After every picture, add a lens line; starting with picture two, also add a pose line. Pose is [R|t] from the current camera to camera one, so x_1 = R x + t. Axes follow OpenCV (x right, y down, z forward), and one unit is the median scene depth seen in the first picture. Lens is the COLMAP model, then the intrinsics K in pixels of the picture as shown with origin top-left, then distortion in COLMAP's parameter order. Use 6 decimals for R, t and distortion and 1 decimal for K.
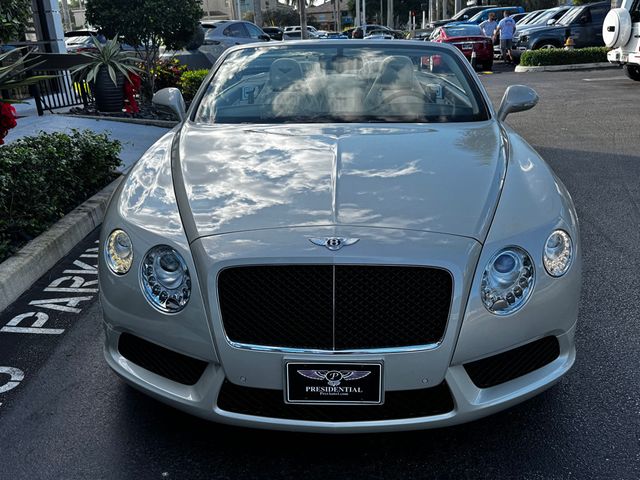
lens RADIAL K [[624.0, 0, 320.0], [0, 624.0, 240.0], [0, 0, 1]] dist [0.166931, -0.346234]
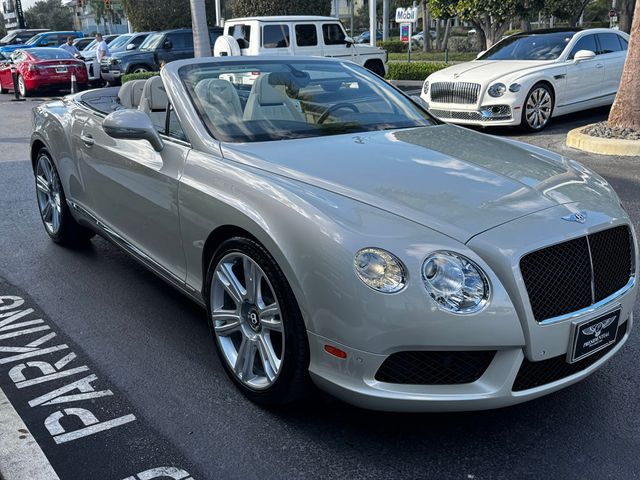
lens RADIAL K [[624.0, 0, 320.0], [0, 624.0, 240.0], [0, 0, 1]] dist [0.166931, -0.346234]
pose [[0.770978, -0.167140, 0.614539, -0.574036], [0.189626, 0.981427, 0.029026, -0.042716], [-0.607976, 0.094154, 0.788353, 0.184842]]
